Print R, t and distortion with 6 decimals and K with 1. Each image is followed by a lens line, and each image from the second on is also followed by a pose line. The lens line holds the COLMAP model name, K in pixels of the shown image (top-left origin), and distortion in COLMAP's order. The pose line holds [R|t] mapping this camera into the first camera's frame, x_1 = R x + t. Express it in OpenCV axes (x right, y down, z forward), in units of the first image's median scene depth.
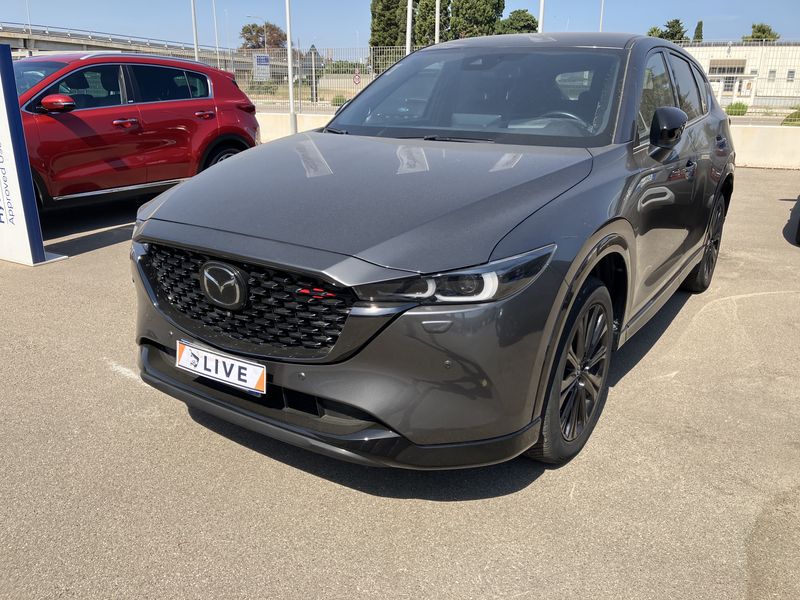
lens RADIAL K [[661.1, 0, 400.0], [0, 661.1, 300.0], [0, 0, 1]] dist [0.060515, -0.075204]
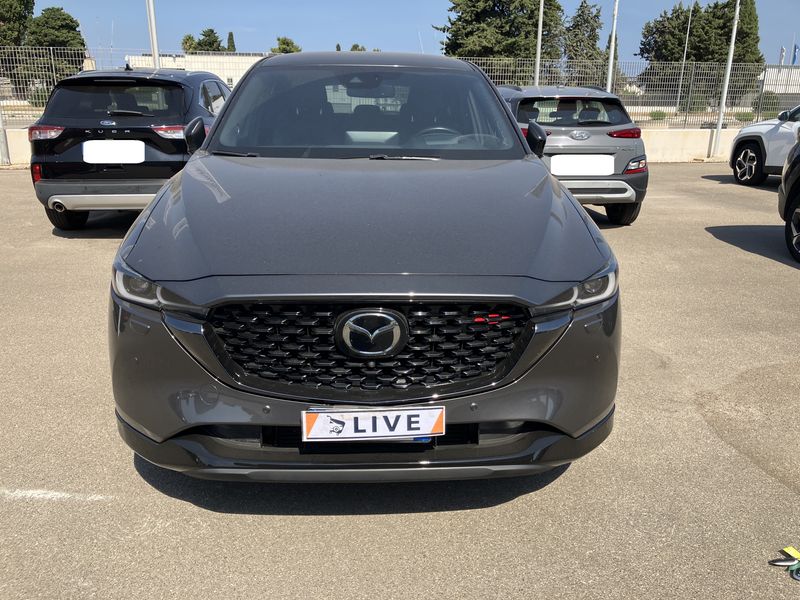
lens RADIAL K [[661.1, 0, 400.0], [0, 661.1, 300.0], [0, 0, 1]] dist [0.060515, -0.075204]
pose [[0.796930, -0.176901, 0.577589, -0.728764], [0.181007, 0.982155, 0.051065, -0.103471], [-0.576315, 0.063852, 0.814729, 0.235359]]
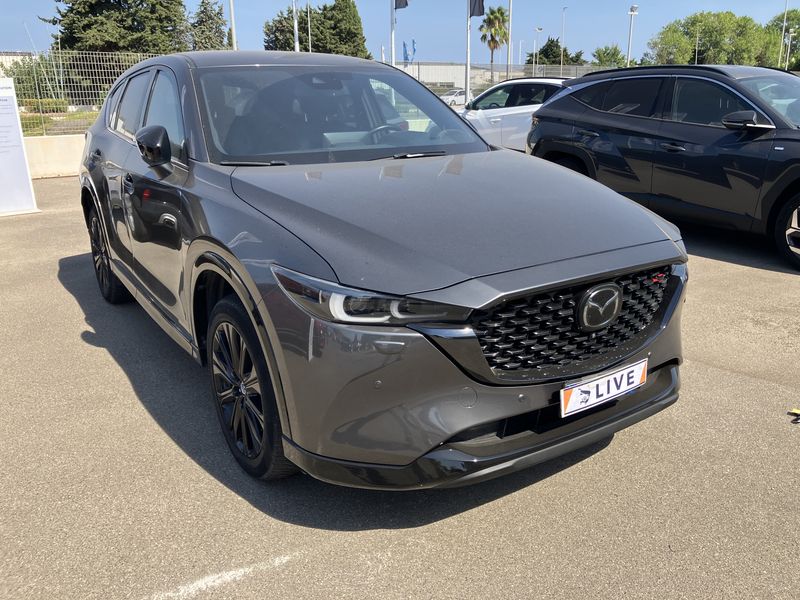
lens RADIAL K [[661.1, 0, 400.0], [0, 661.1, 300.0], [0, 0, 1]] dist [0.060515, -0.075204]
pose [[0.379685, -0.289273, 0.878727, -1.231889], [0.299972, 0.937032, 0.178853, -0.295853], [-0.875132, 0.195686, 0.442551, 0.795175]]
